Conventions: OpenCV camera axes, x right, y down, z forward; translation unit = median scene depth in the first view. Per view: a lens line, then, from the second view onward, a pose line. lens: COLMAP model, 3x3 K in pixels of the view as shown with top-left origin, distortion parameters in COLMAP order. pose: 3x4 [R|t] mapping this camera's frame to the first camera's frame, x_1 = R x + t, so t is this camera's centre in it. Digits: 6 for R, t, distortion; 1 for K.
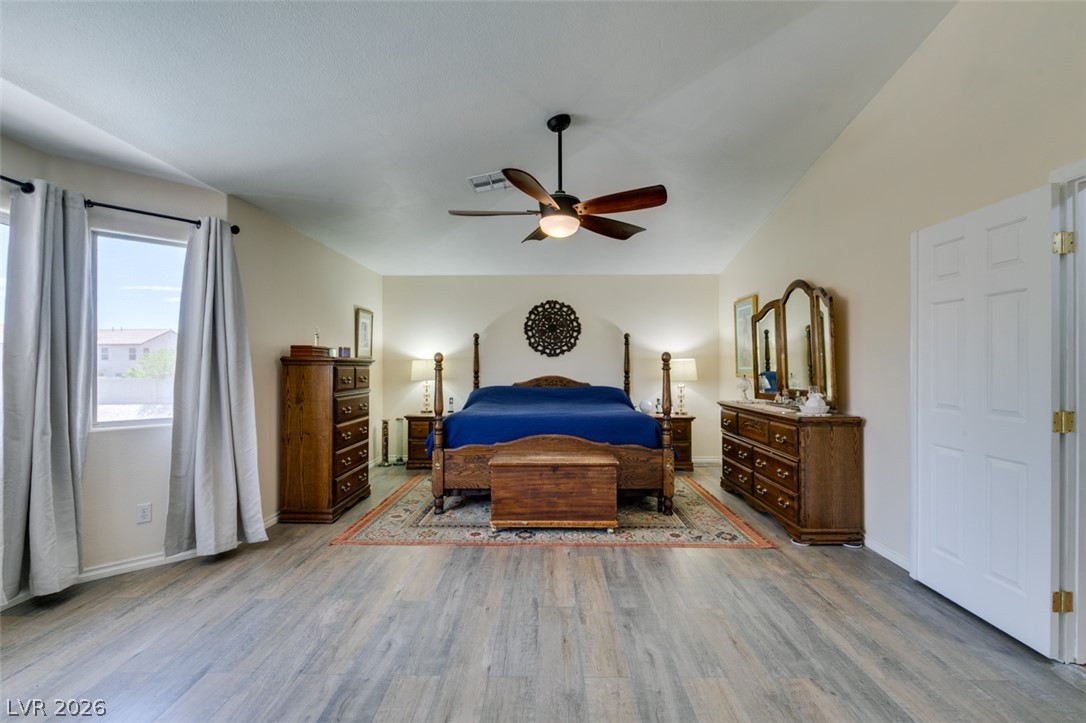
lens RADIAL K [[487.5, 0, 540.7], [0, 487.5, 362.8], [0, 0, 1]] dist [-0.002340, 0.000157]
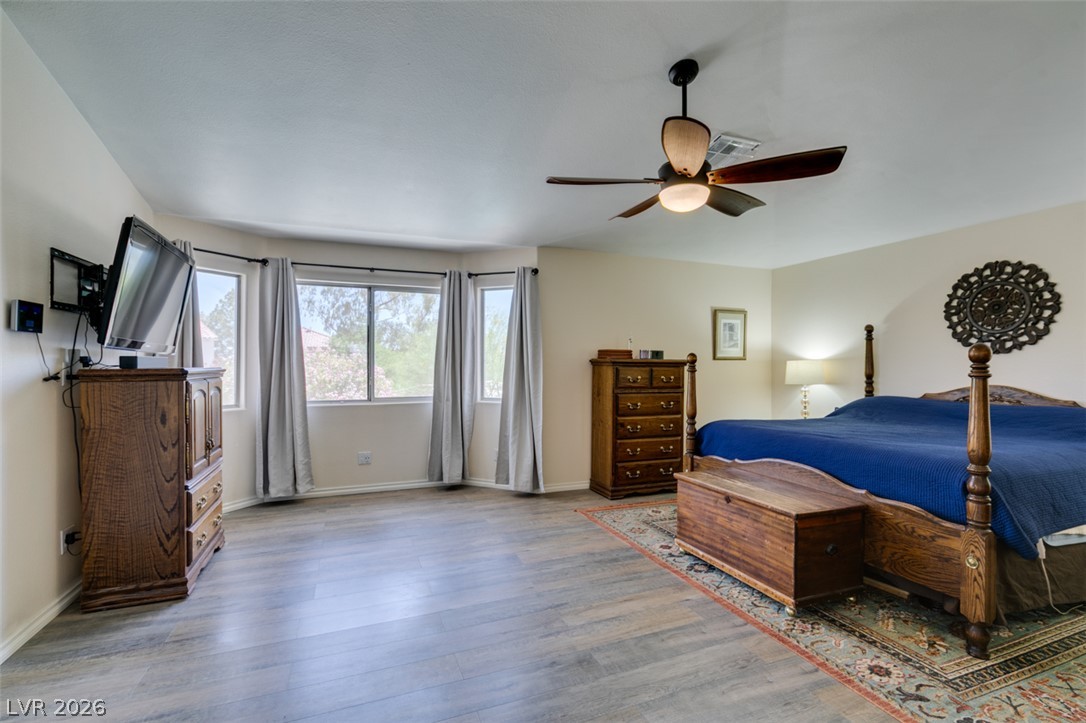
lens RADIAL K [[487.5, 0, 538.0], [0, 487.5, 362.2], [0, 0, 1]] dist [-0.002340, 0.000157]
pose [[0.383864, -0.001141, -0.923389, 0.553956], [-0.000104, 0.999999, -0.001279, -0.002245], [0.923390, 0.000587, 0.383864, 0.358805]]
